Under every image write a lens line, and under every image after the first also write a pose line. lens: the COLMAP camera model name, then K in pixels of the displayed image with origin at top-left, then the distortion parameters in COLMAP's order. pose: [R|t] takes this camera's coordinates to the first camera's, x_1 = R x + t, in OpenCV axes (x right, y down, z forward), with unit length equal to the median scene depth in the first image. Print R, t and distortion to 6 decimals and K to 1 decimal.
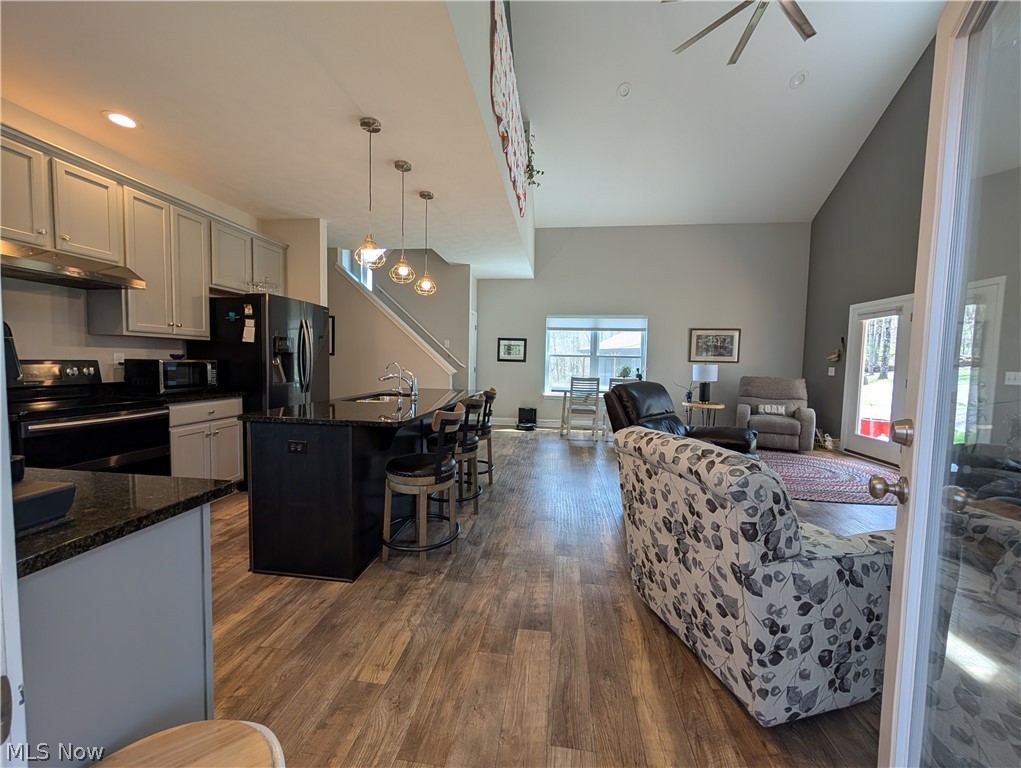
lens RADIAL K [[382.2, 0, 510.5], [0, 382.2, 384.0], [0, 0, 1]] dist [-0.002379, -0.000194]
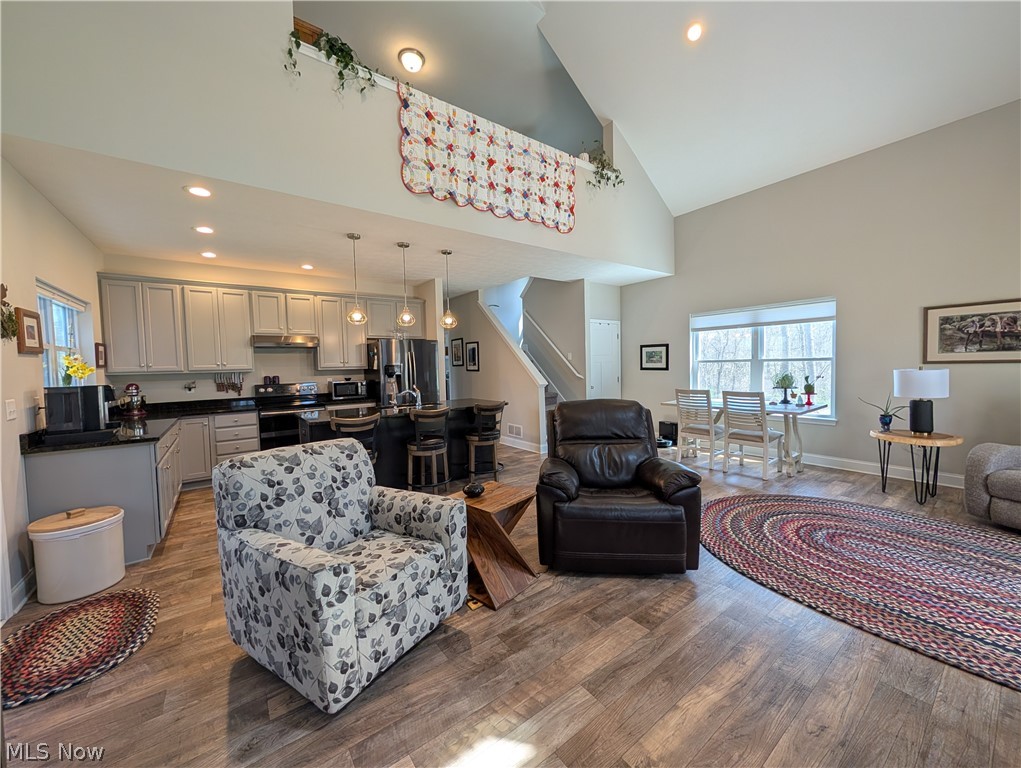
lens RADIAL K [[386.6, 0, 509.5], [0, 386.6, 381.2], [0, 0, 1]] dist [-0.000046, 0.000342]
pose [[0.693918, -0.006350, -0.720026, 0.799204], [-0.006141, 0.999873, -0.014736, -0.031879], [0.720028, 0.014647, 0.693790, 0.218004]]
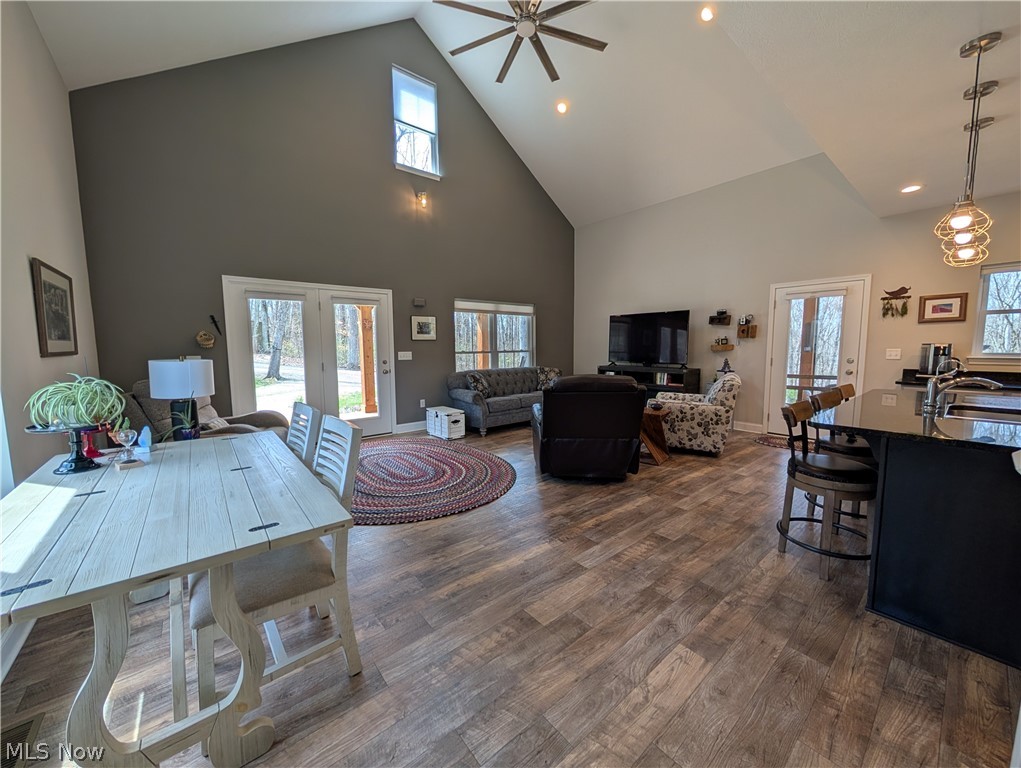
lens RADIAL K [[386.6, 0, 509.5], [0, 386.6, 381.2], [0, 0, 1]] dist [-0.000046, 0.000342]
pose [[-0.733876, -0.079727, 0.674588, -0.128946], [0.035793, 0.987170, 0.155609, -0.133369], [-0.678340, 0.138343, -0.721607, 1.709952]]
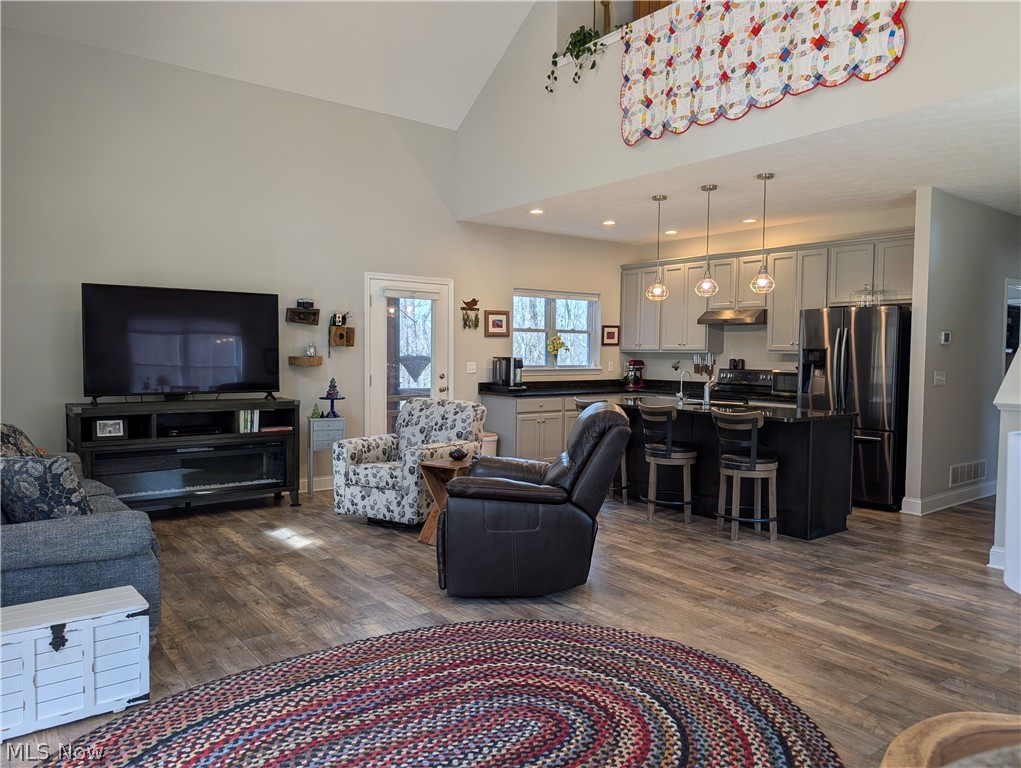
lens RADIAL K [[730.7, 0, 517.6], [0, 730.7, 384.0], [0, 0, 1]] dist [0.031701, -0.040304]
pose [[-0.698453, 0.004166, -0.715644, 1.211127], [-0.069209, 0.994903, 0.073338, -0.107332], [0.712302, 0.100753, -0.694604, 1.622939]]
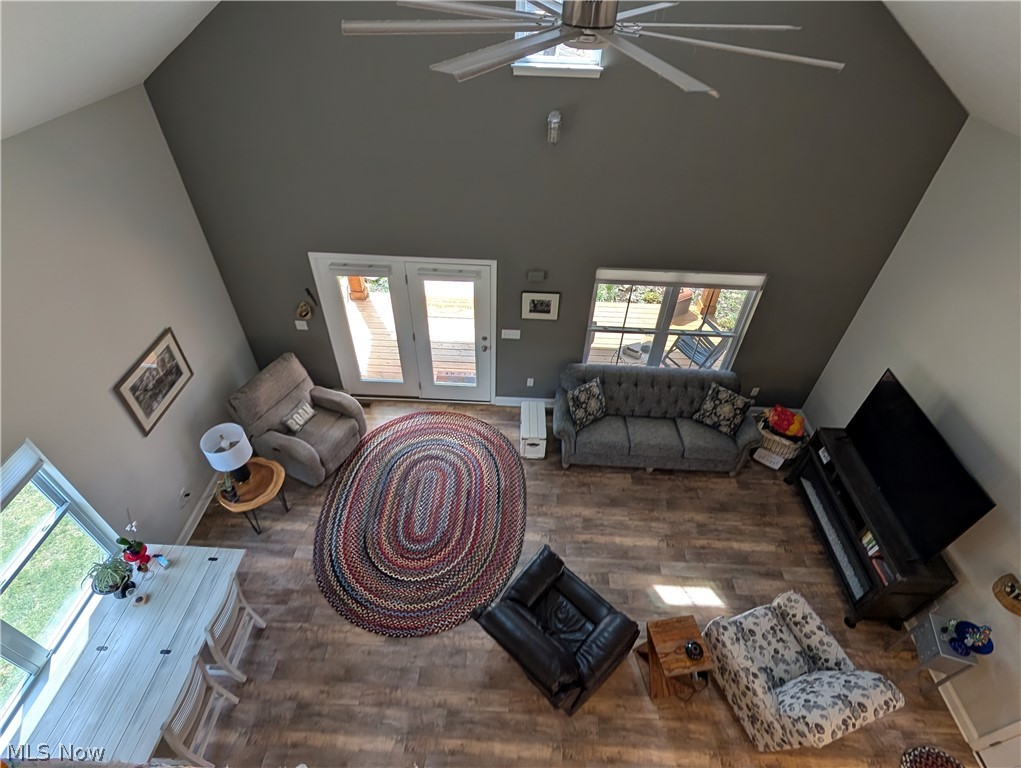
lens RADIAL K [[510.9, 0, 515.2], [0, 510.9, 373.8], [0, 0, 1]] dist [0.000082, 0.000102]
pose [[-0.101804, -0.679516, 0.726563, -0.017460], [0.031552, 0.727785, 0.685079, -0.983504], [-0.994304, 0.092669, -0.052652, 0.968031]]
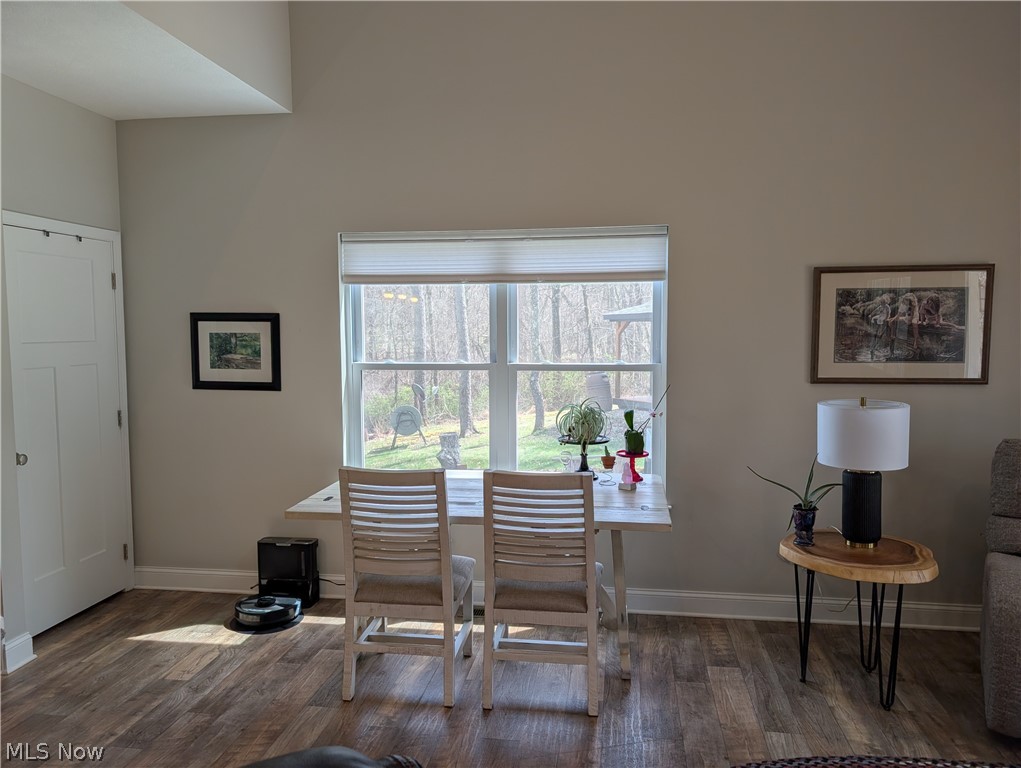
lens RADIAL K [[730.7, 0, 517.6], [0, 730.7, 384.0], [0, 0, 1]] dist [0.031701, -0.040304]
pose [[0.999647, -0.023212, -0.012948, 0.443346], [0.023327, 0.999689, 0.008792, -0.118312], [0.012740, -0.009090, 0.999878, 0.777427]]
